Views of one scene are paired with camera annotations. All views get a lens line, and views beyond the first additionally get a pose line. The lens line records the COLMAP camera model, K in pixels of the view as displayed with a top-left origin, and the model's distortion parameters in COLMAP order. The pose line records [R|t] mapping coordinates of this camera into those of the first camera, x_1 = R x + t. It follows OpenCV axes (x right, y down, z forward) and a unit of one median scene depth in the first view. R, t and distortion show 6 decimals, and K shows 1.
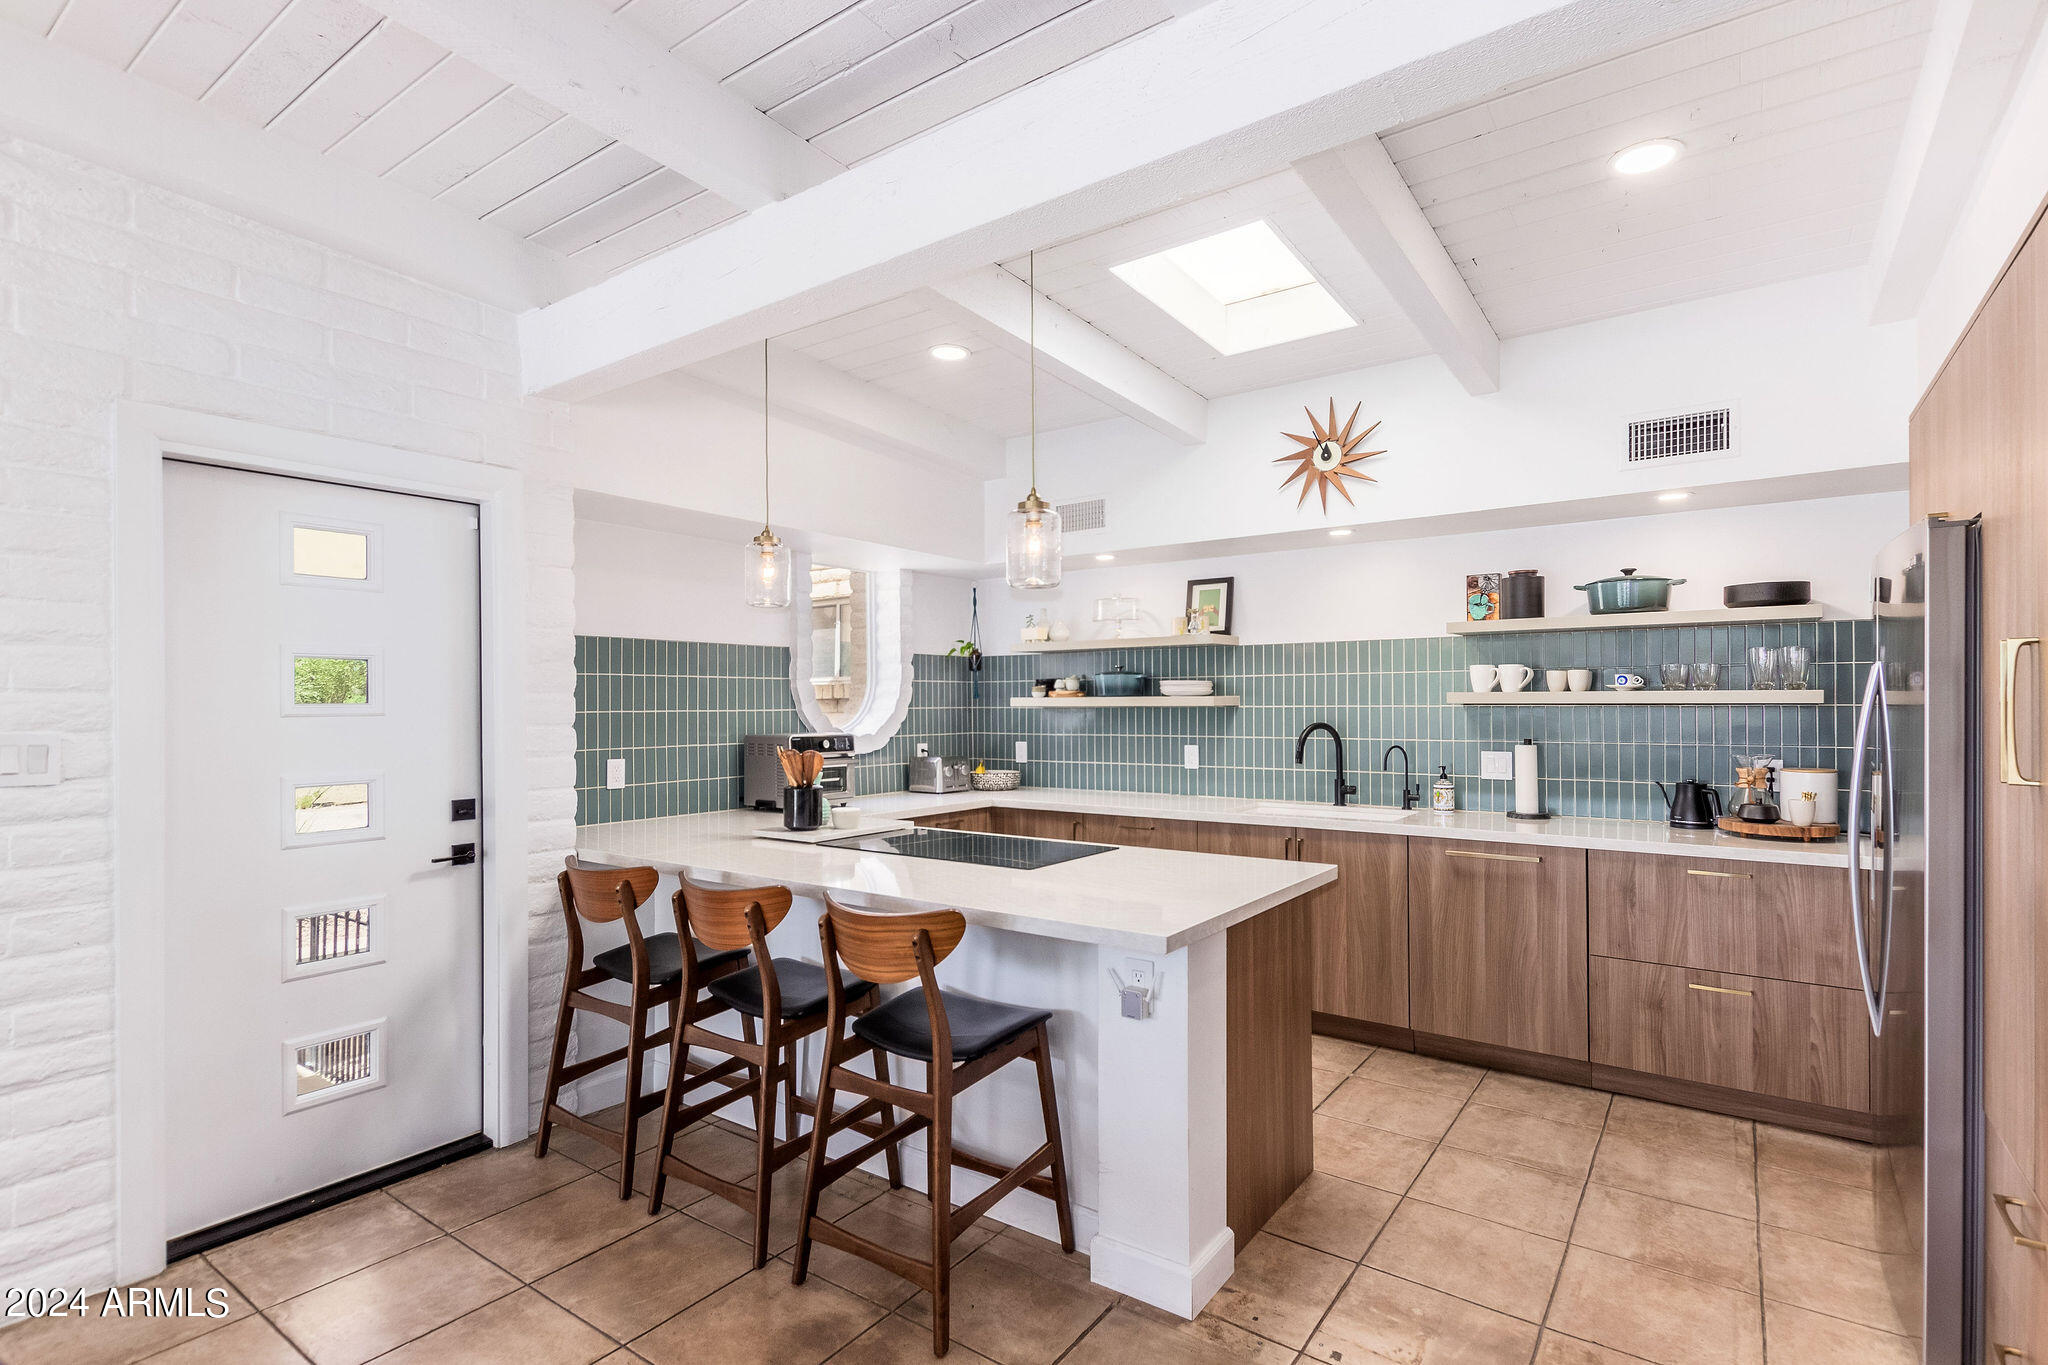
lens RADIAL K [[953.2, 0, 1023.0], [0, 953.2, 695.7], [0, 0, 1]] dist [0.004052, -0.001283]
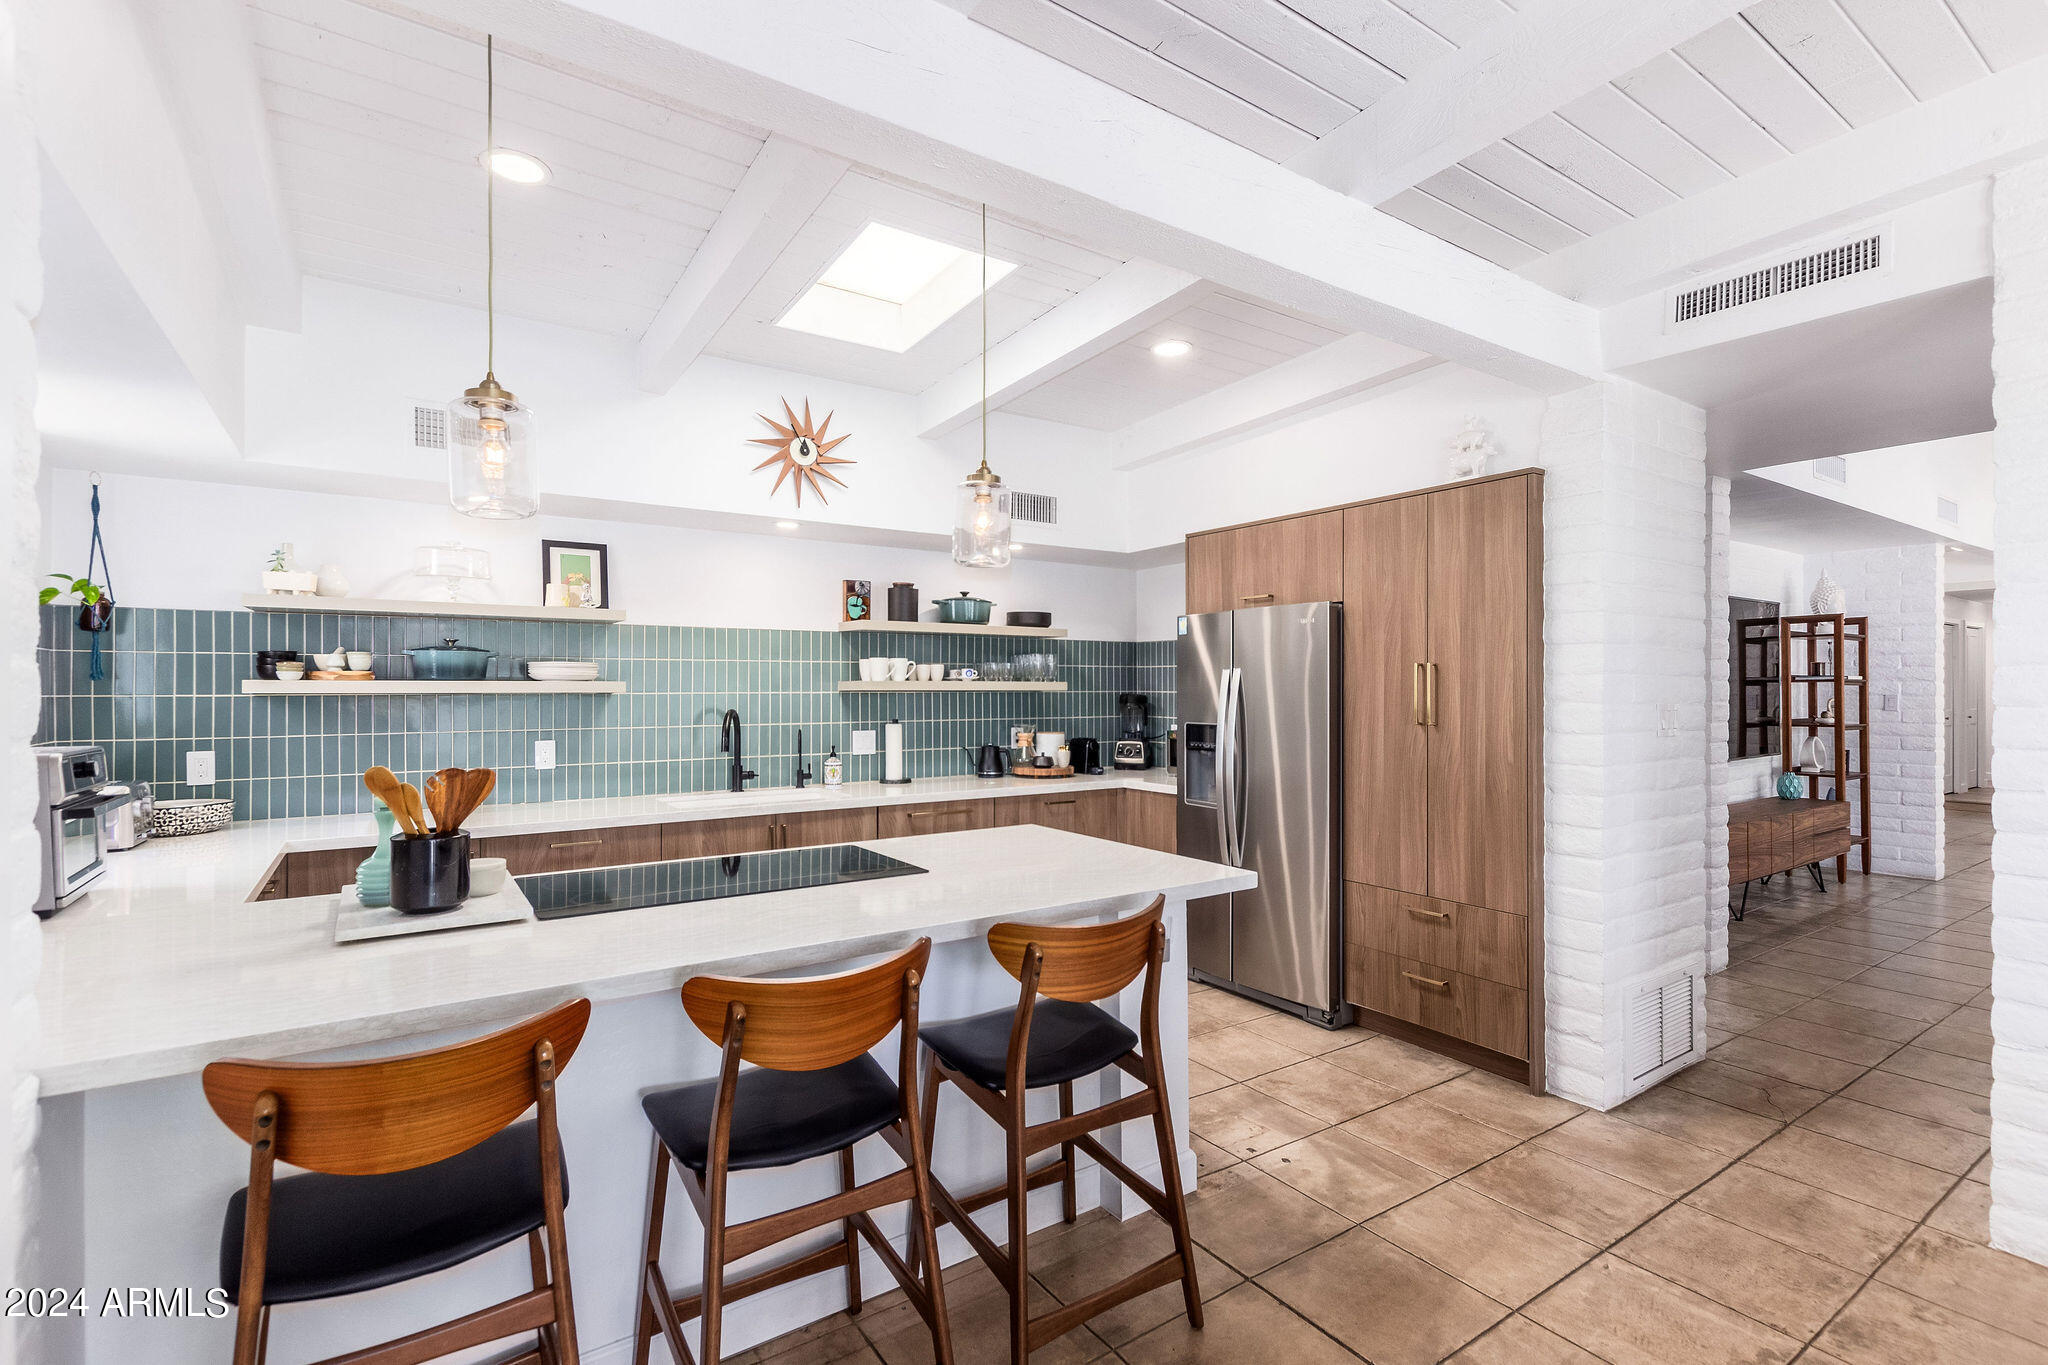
lens RADIAL K [[953.2, 0, 1023.3], [0, 953.2, 680.4], [0, 0, 1]] dist [0.004052, -0.001283]
pose [[0.349431, 0.011923, 0.936886, -0.562264], [-0.007949, 0.999921, -0.009761, 0.005833], [-0.936928, -0.004036, 0.349498, 0.411715]]
